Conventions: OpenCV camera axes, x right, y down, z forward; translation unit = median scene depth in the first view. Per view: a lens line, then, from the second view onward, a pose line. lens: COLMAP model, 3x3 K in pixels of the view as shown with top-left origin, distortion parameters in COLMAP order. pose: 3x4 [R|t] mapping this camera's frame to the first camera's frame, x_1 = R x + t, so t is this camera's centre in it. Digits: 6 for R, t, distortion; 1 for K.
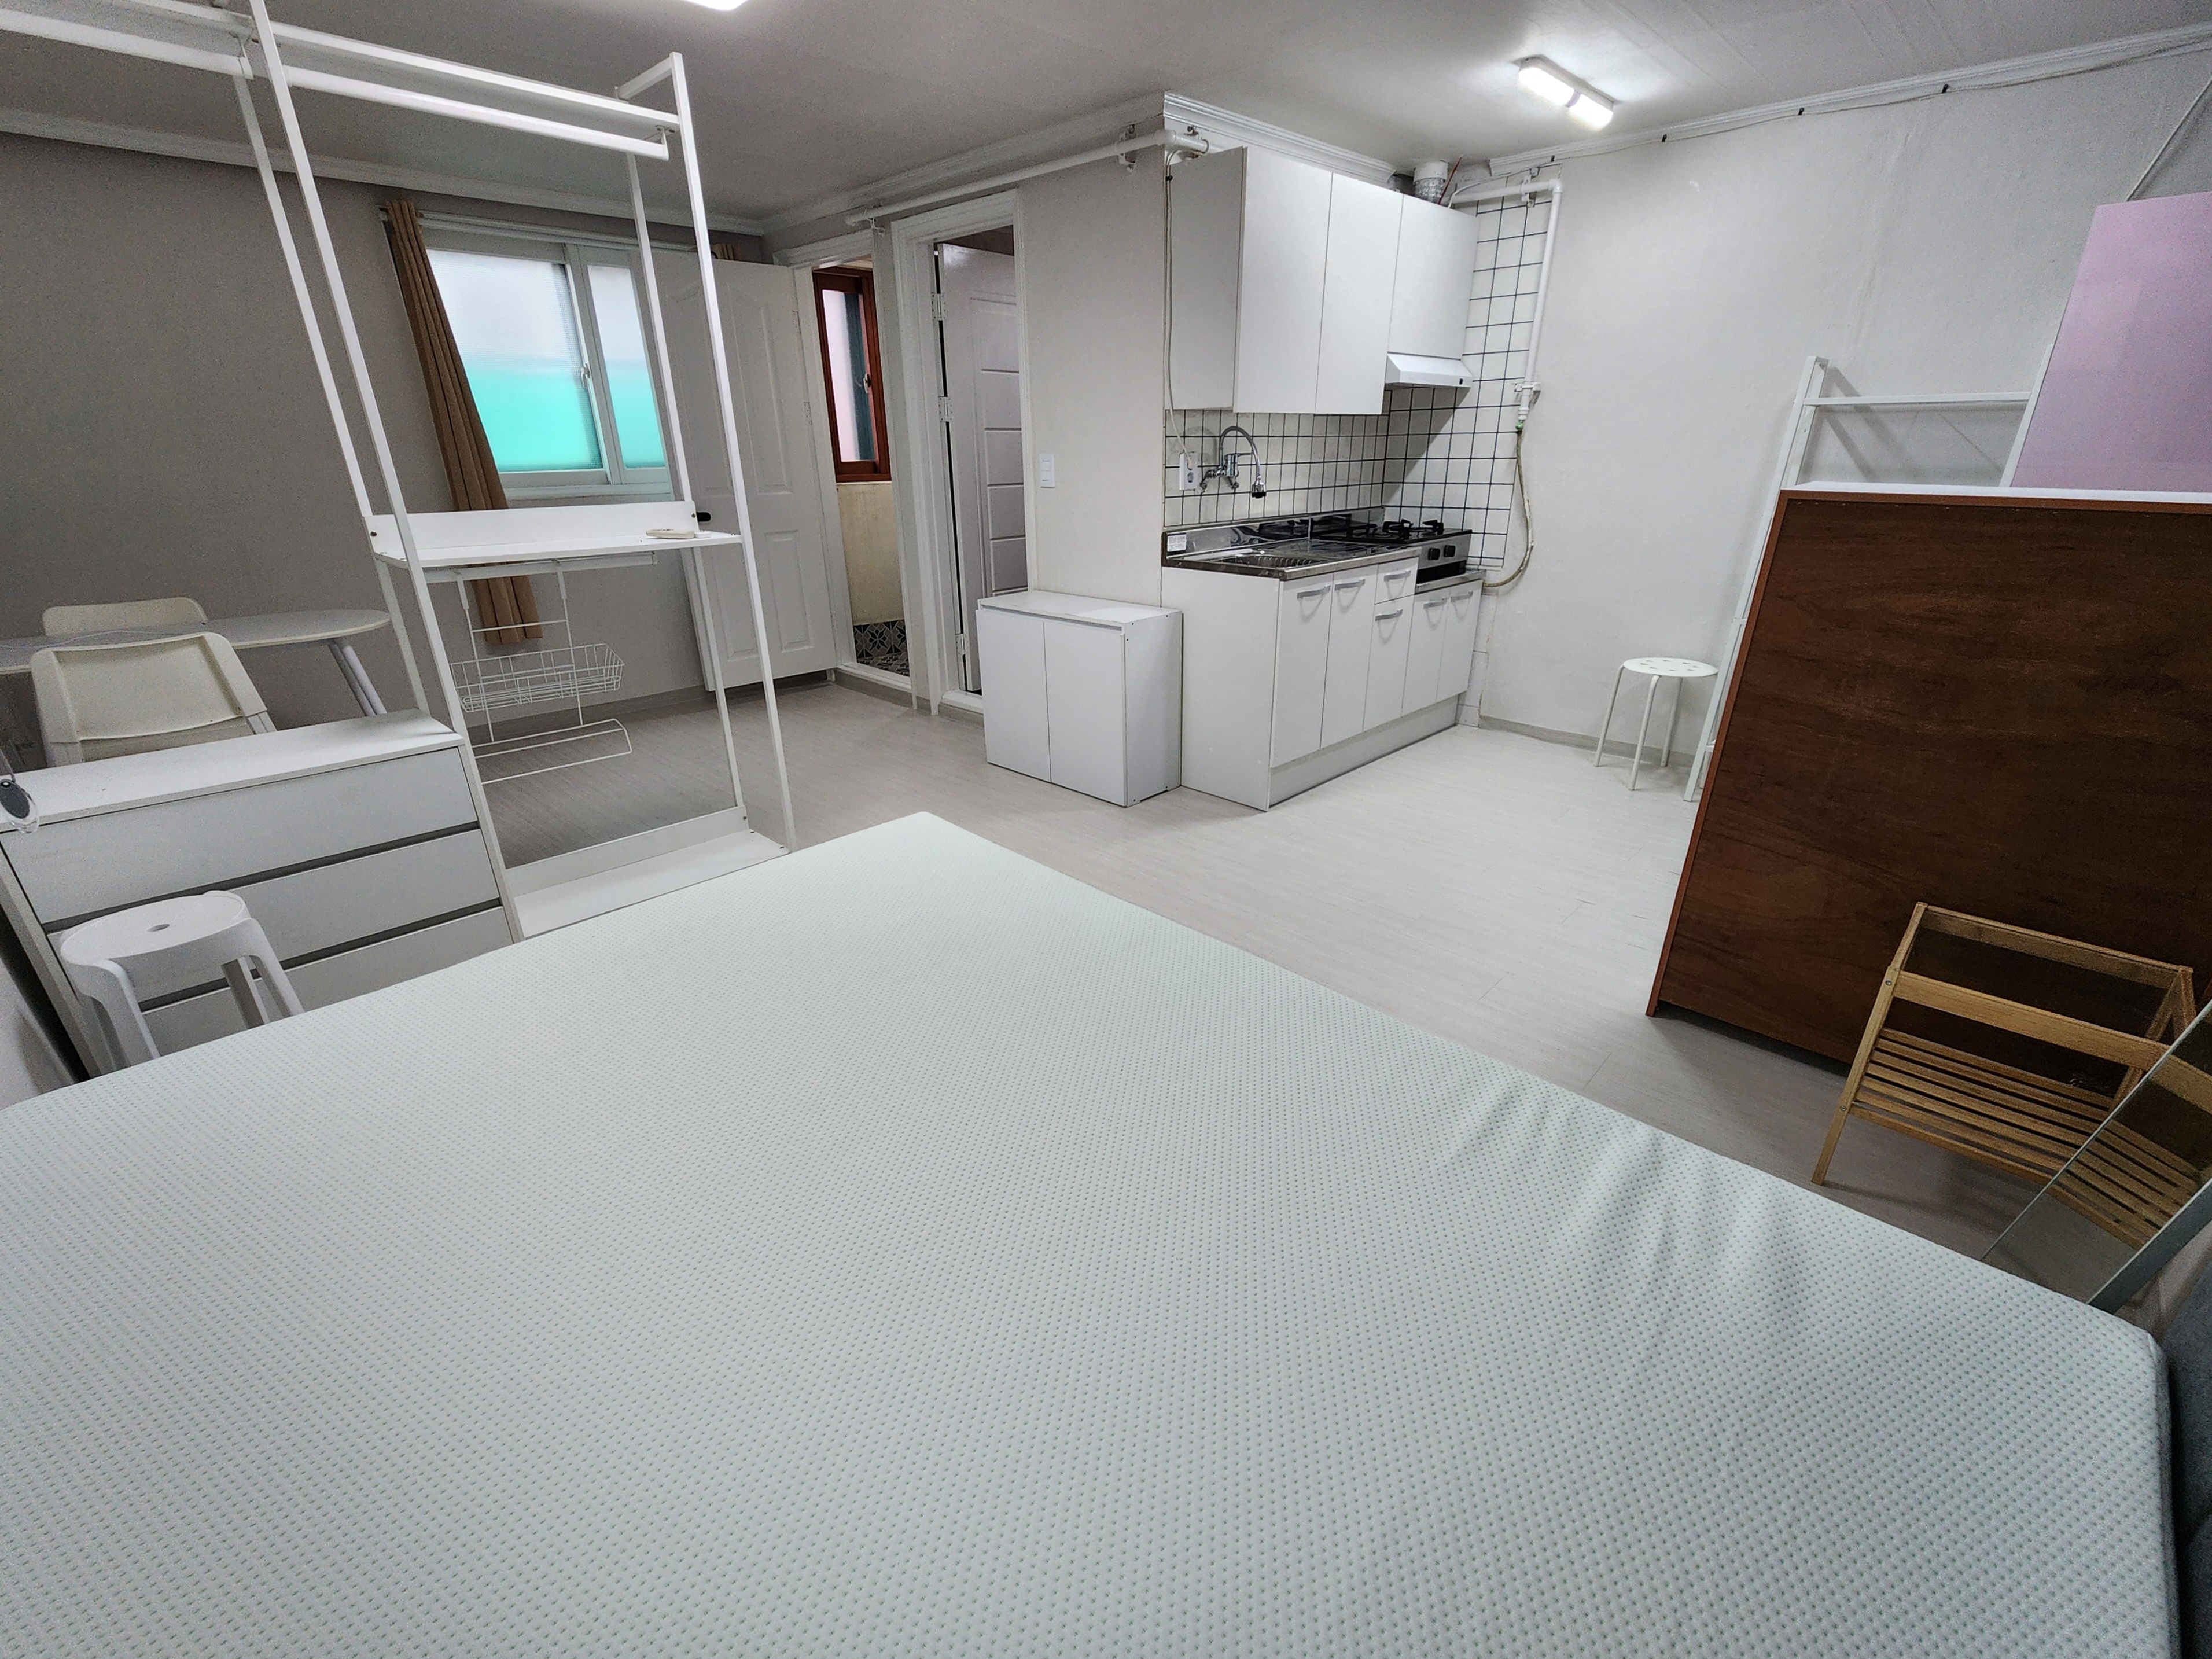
lens RADIAL K [[941.8, 0, 1106.0], [0, 941.8, 829.5], [0, 0, 1]] dist [-0.001121, 0.000071]
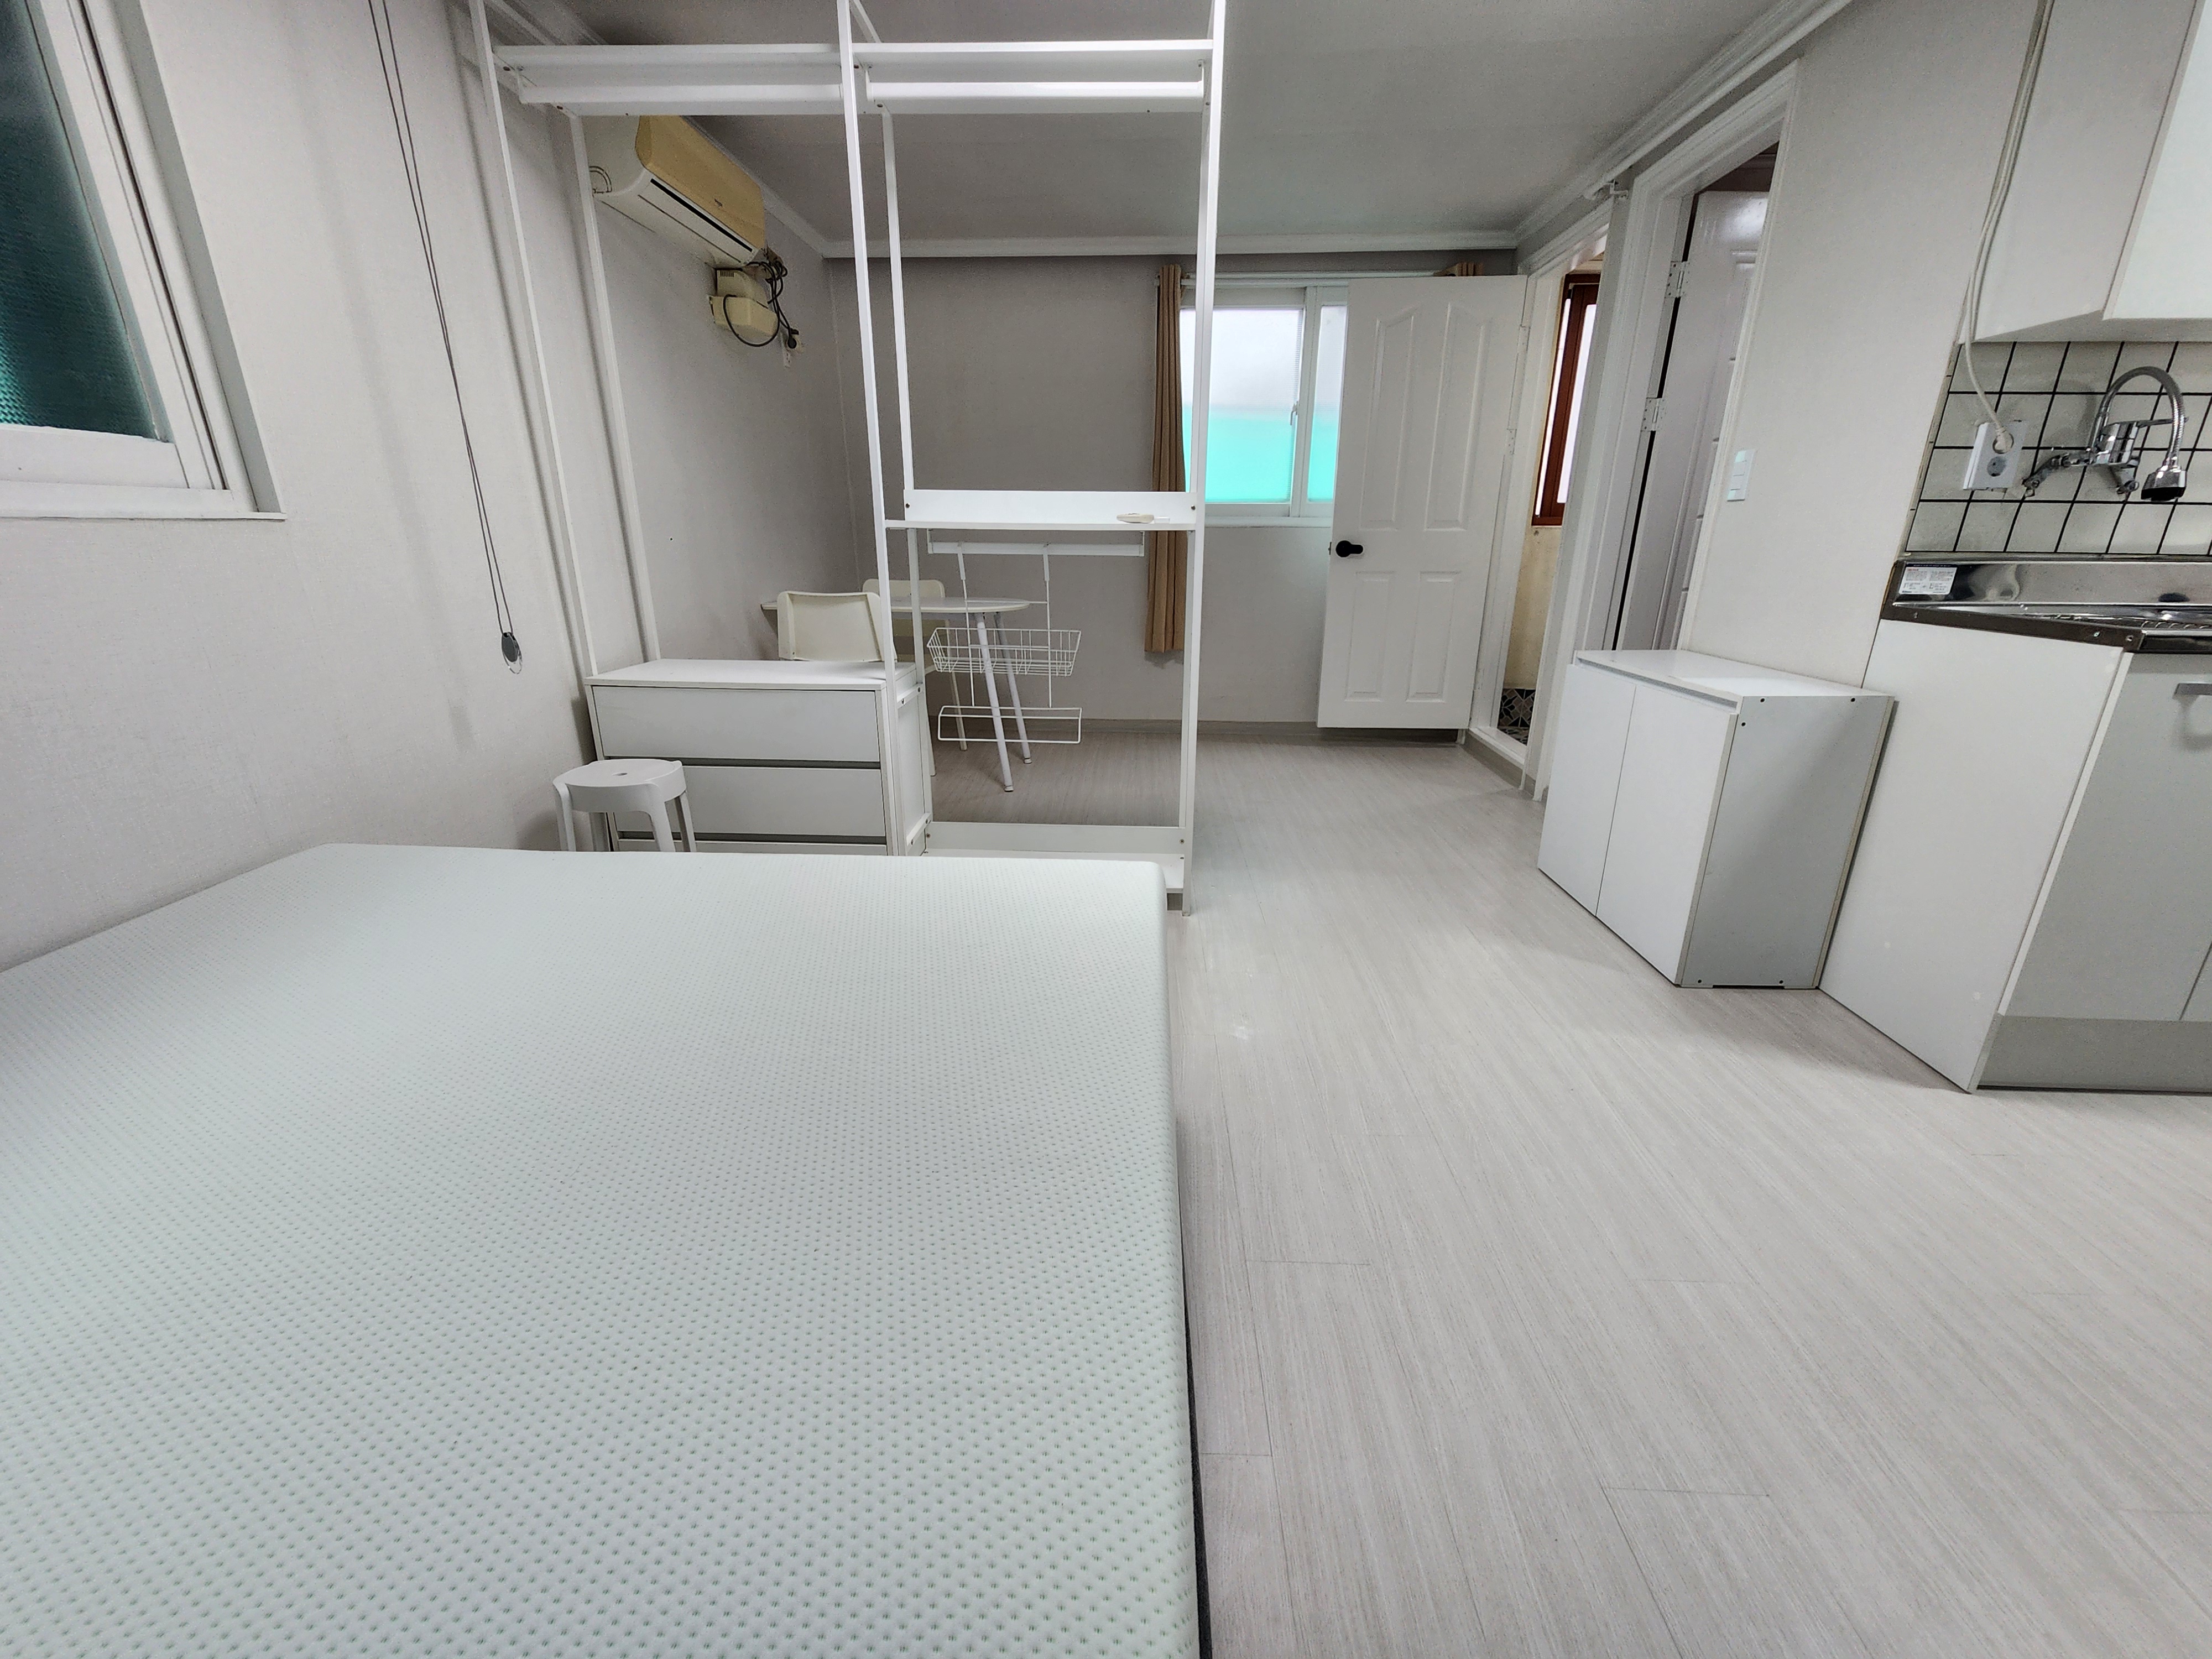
lens RADIAL K [[905.3, 0, 1103.5], [0, 905.3, 836.1], [0, 0, 1]] dist [-0.000162, -0.000188]
pose [[0.660822, 0.248146, -0.708335, 0.171442], [-0.294172, 0.953884, 0.059728, -0.042805], [0.690490, 0.168903, 0.703345, 0.294898]]
